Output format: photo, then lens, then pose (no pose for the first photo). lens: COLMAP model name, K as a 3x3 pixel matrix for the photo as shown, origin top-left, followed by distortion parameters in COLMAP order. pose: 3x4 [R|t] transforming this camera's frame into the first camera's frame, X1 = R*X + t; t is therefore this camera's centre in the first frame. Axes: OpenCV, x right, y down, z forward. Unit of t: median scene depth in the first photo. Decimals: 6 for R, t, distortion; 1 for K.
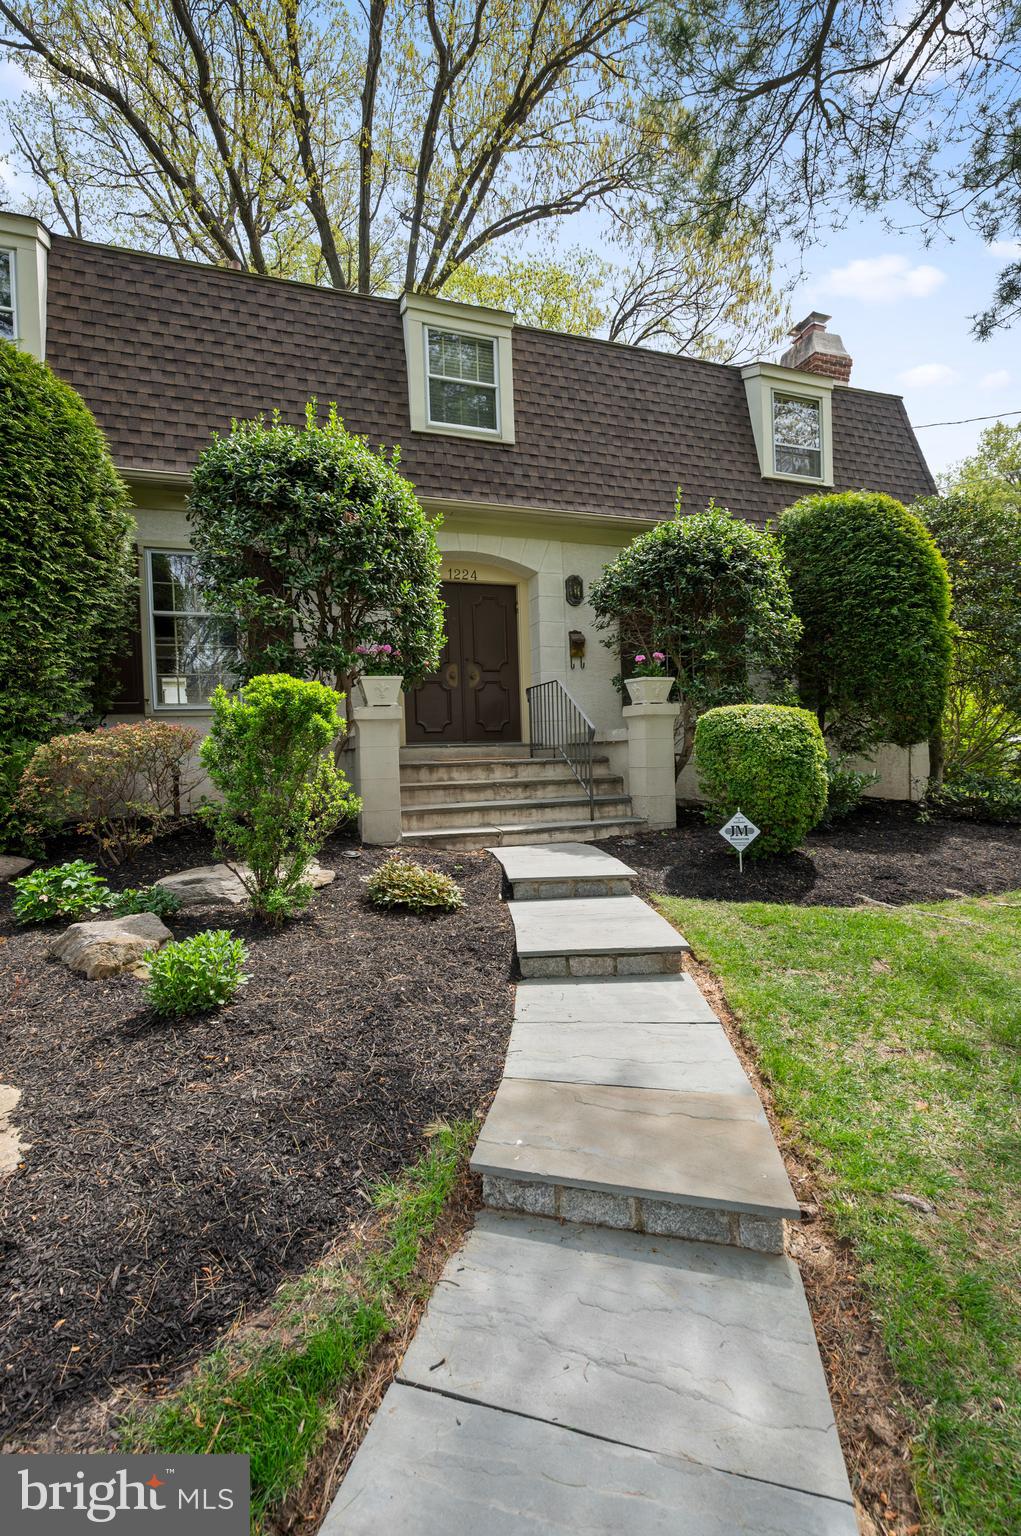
lens RADIAL K [[637.9, 0, 484.6], [0, 637.9, 779.4], [0, 0, 1]] dist [-0.000840, -0.000172]
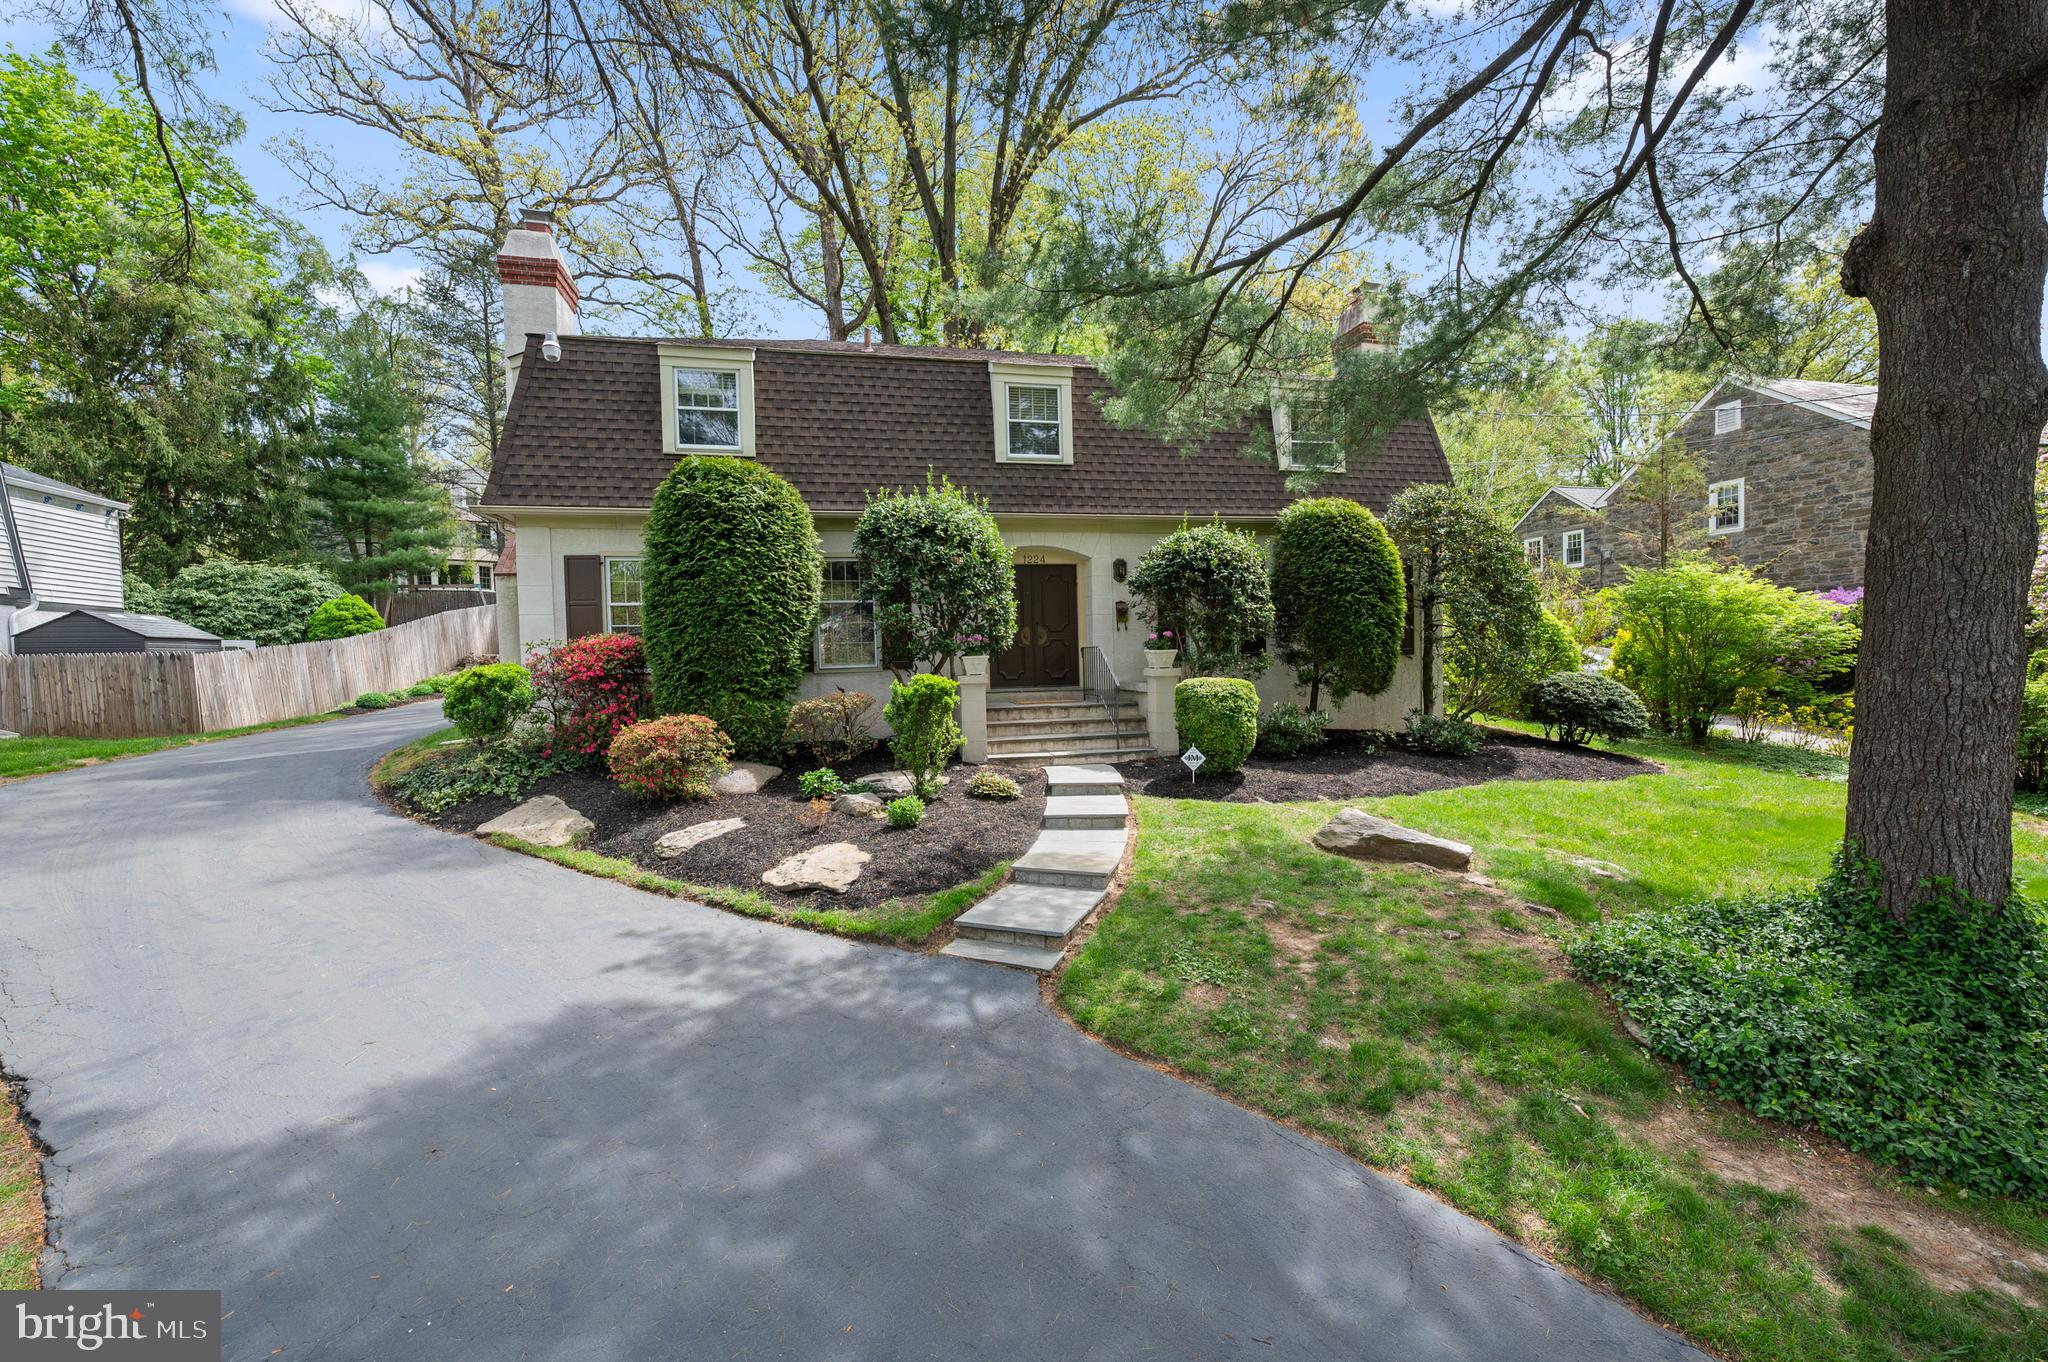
lens RADIAL K [[868.6, 0, 1024.5], [0, 868.6, 703.8], [0, 0, 1]] dist [0.000351, -0.000071]
pose [[0.996631, 0.009716, -0.081438, 0.117091], [-0.007667, 0.999647, 0.025435, -0.087025], [0.081656, -0.024725, 0.996354, -0.979647]]
